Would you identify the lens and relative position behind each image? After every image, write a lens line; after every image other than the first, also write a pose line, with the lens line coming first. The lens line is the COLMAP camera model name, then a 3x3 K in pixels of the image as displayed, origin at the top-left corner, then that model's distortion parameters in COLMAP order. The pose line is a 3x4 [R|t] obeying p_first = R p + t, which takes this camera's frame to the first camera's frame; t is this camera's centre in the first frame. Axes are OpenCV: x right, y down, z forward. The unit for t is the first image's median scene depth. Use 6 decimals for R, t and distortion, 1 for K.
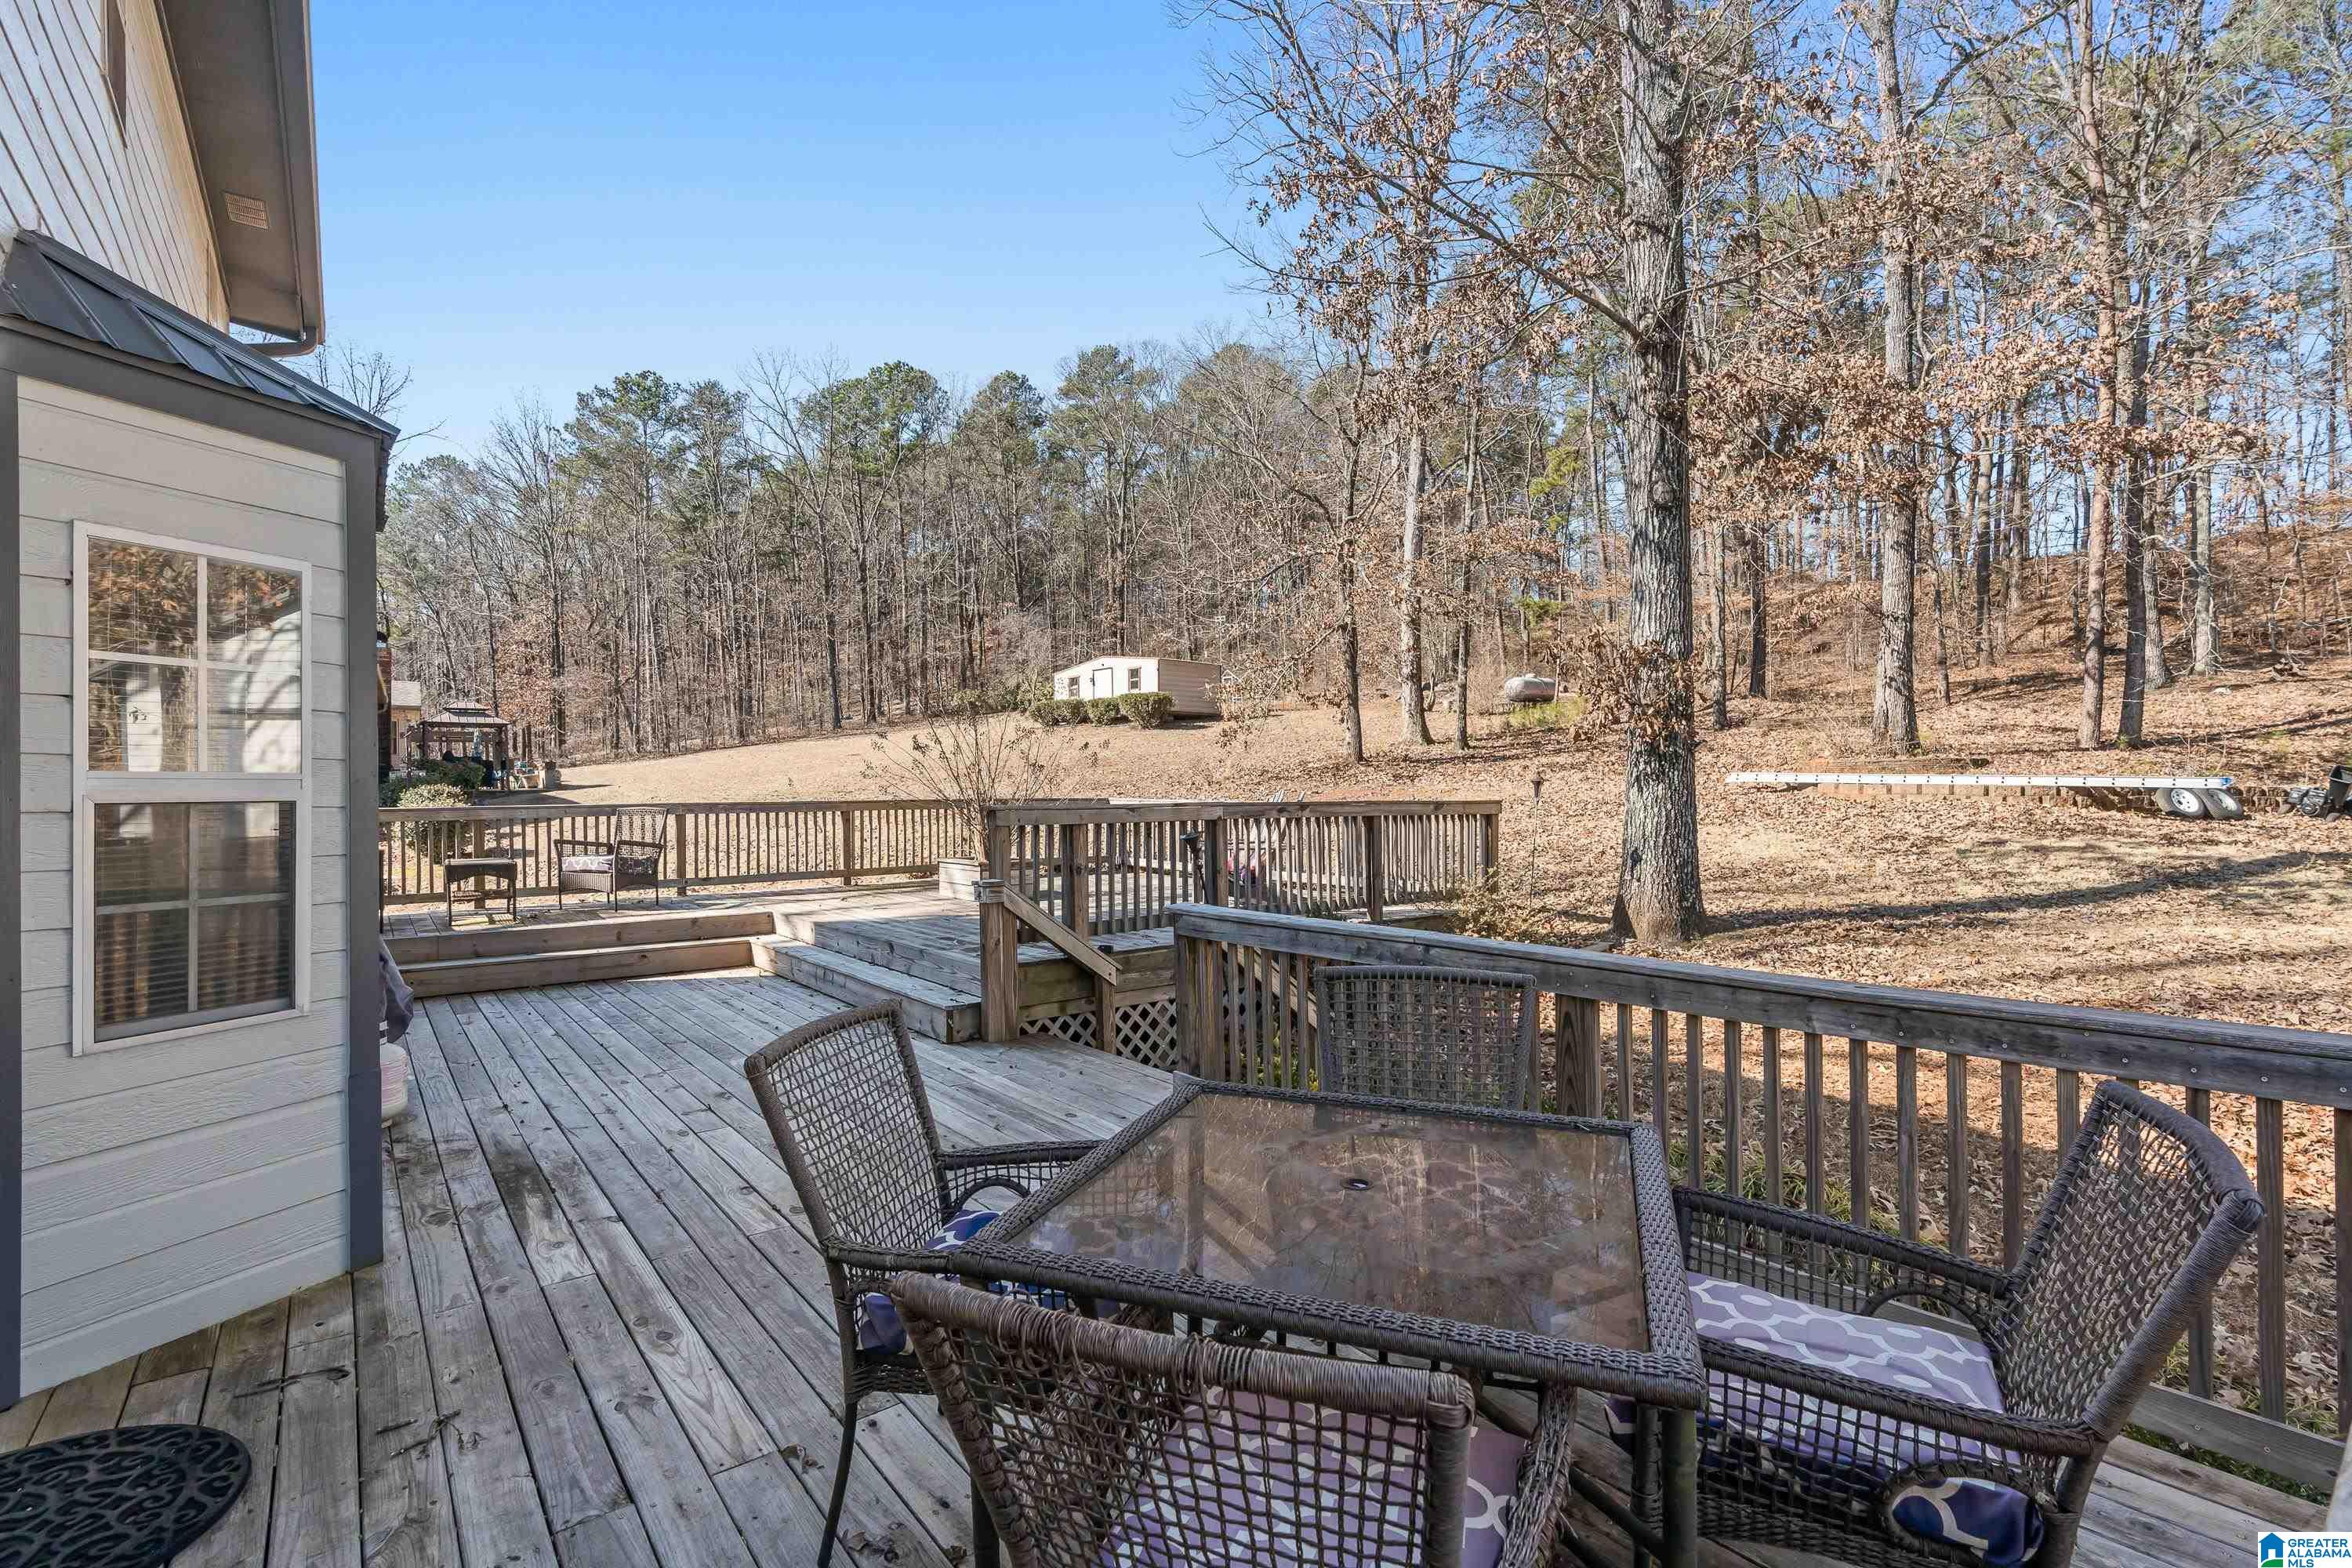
lens RADIAL K [[1070.9, 0, 1177.6], [0, 1070.9, 787.0], [0, 0, 1]] dist [0.000254, -0.000059]
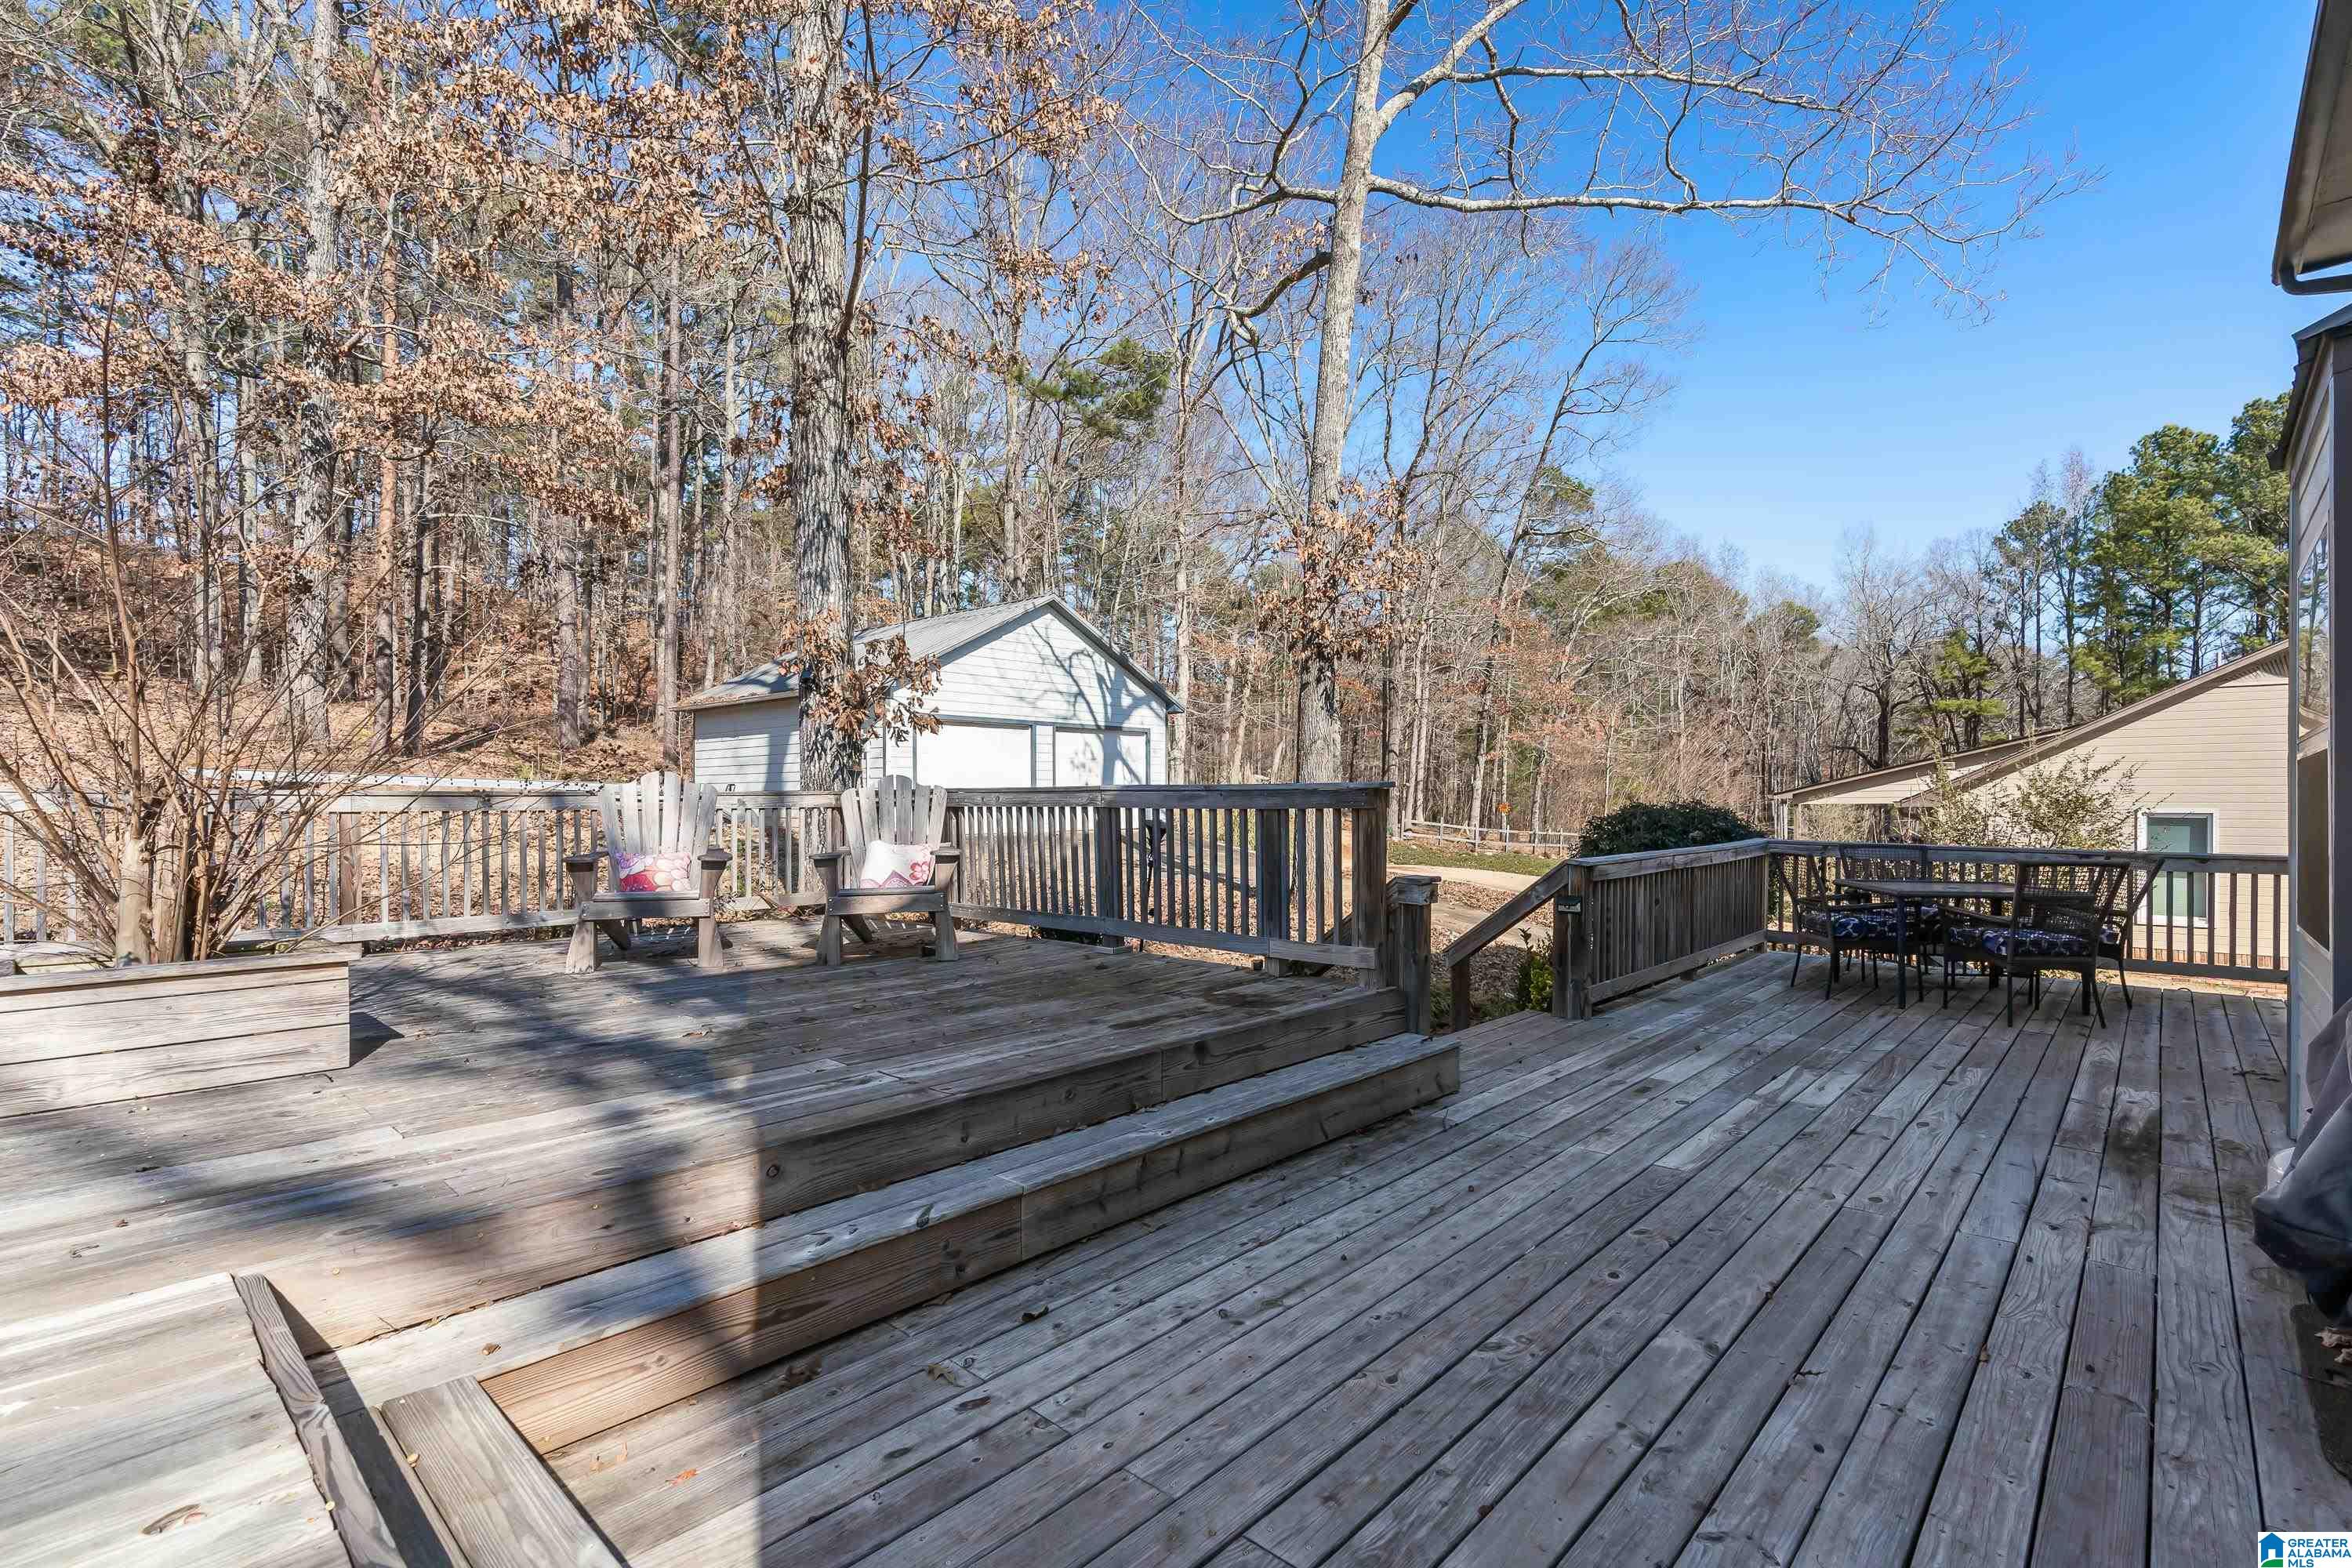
lens RADIAL K [[1070.9, 0, 1175.6], [0, 1070.9, 794.9], [0, 0, 1]] dist [0.000254, -0.000059]
pose [[-0.156662, 0.011222, 0.987588, -1.388021], [-0.002510, 0.999928, -0.011761, 0.054130], [-0.987649, -0.004322, -0.156623, 1.935461]]
